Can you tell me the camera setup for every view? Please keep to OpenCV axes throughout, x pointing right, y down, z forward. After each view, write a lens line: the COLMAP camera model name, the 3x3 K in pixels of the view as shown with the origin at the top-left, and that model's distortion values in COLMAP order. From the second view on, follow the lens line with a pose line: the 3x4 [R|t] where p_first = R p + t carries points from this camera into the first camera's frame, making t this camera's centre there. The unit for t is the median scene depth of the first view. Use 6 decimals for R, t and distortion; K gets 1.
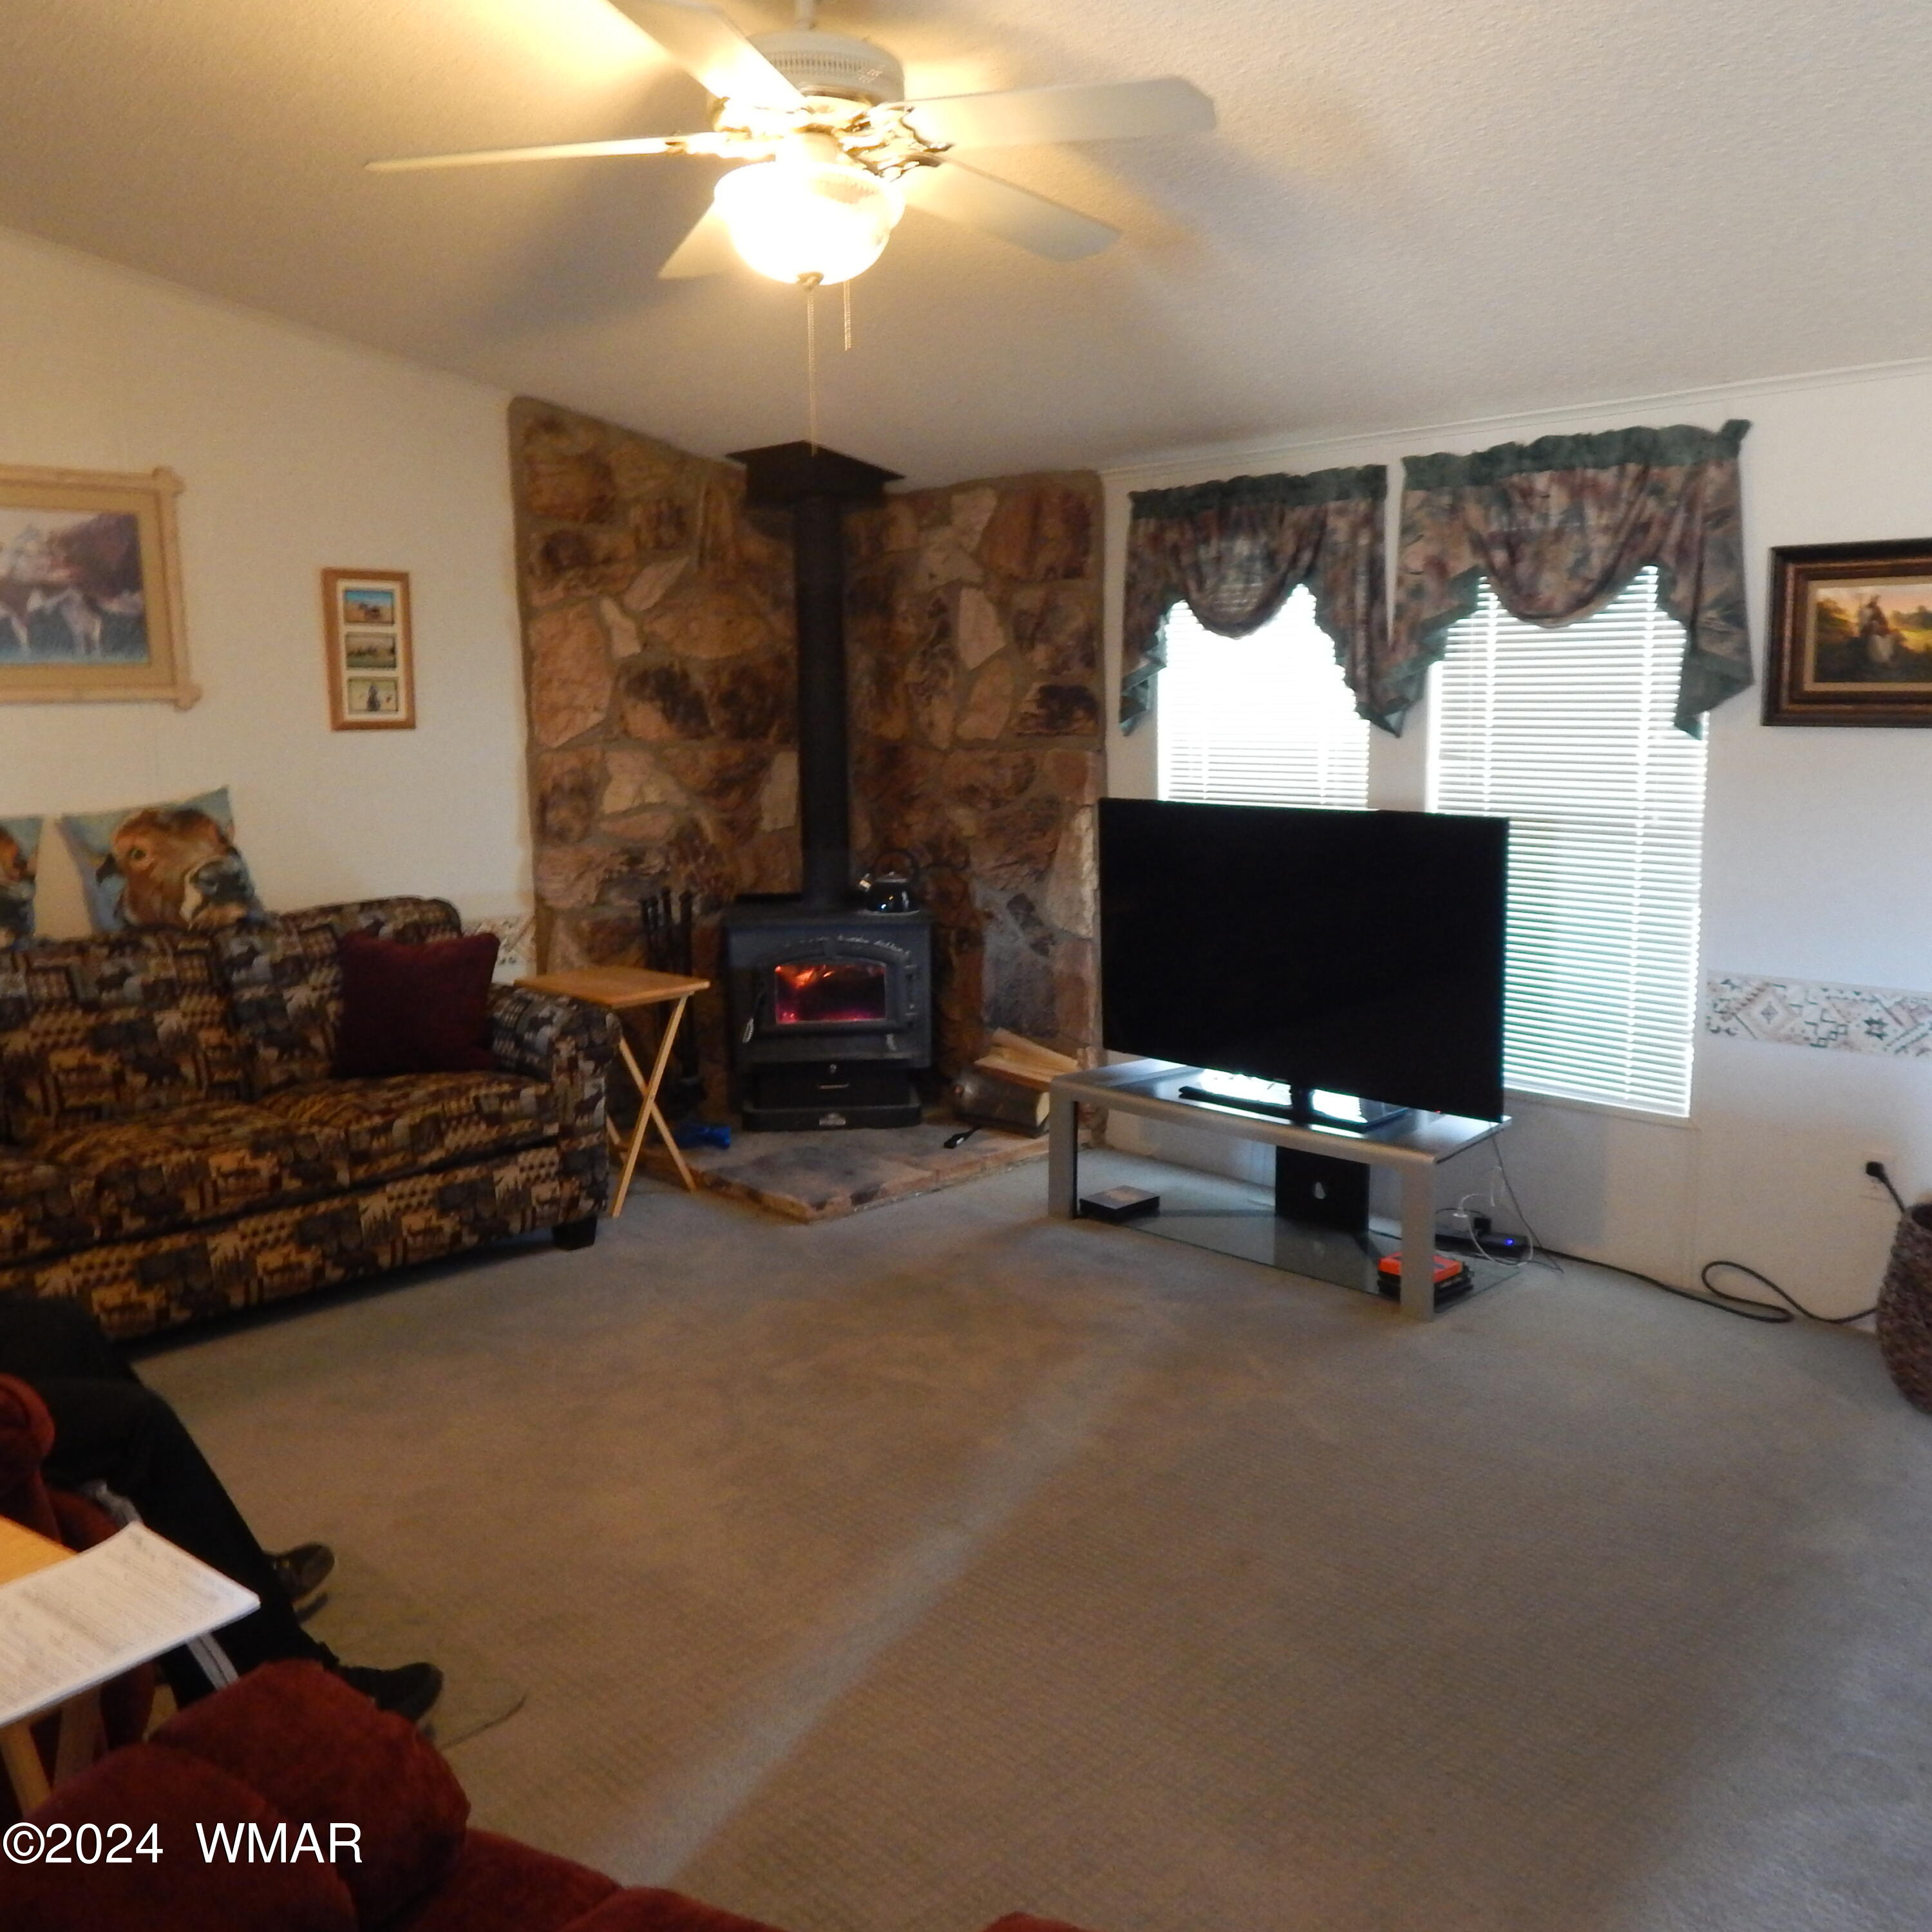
lens RADIAL K [[1677.3, 0, 966.0], [0, 1677.3, 966.0], [0, 0, 1]] dist [0.004829, 0.007876]
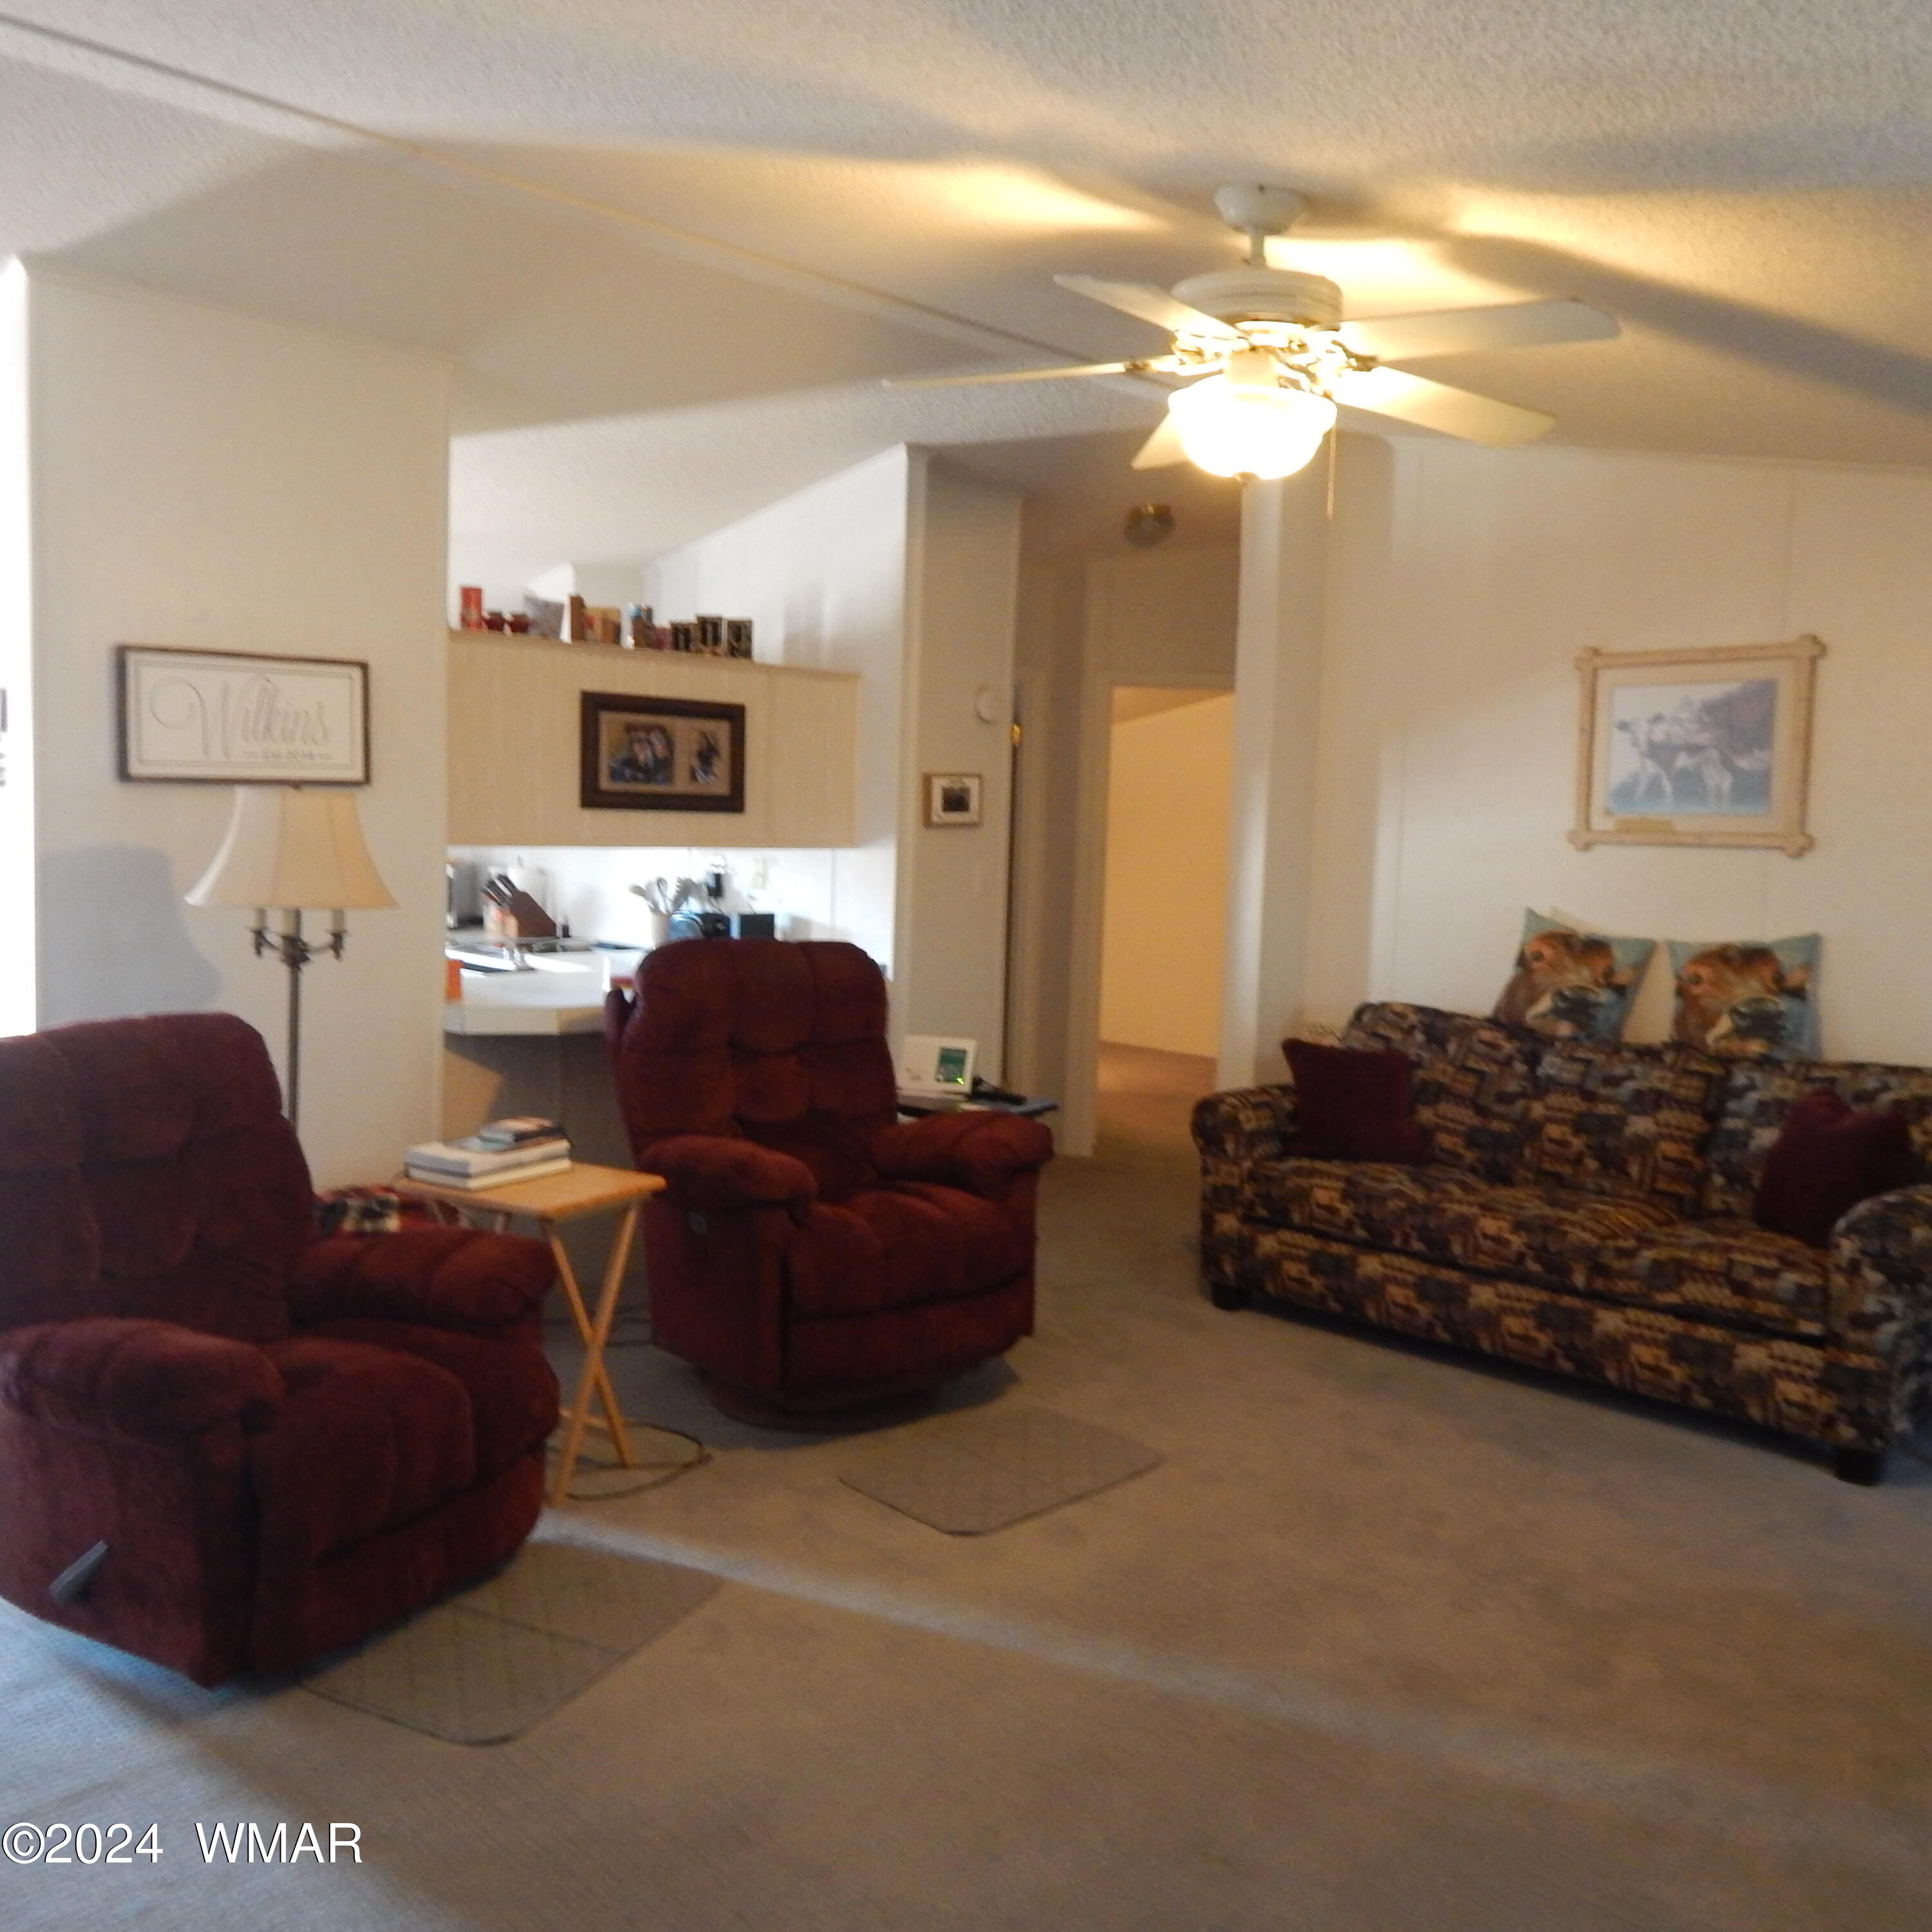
lens RADIAL K [[1677.3, 0, 966.0], [0, 1677.3, 966.0], [0, 0, 1]] dist [0.004829, 0.007876]
pose [[0.013370, 0.100305, -0.994867, 0.627521], [-0.188508, 0.977368, 0.096007, -0.093838], [0.981981, 0.186257, 0.031976, 0.493038]]
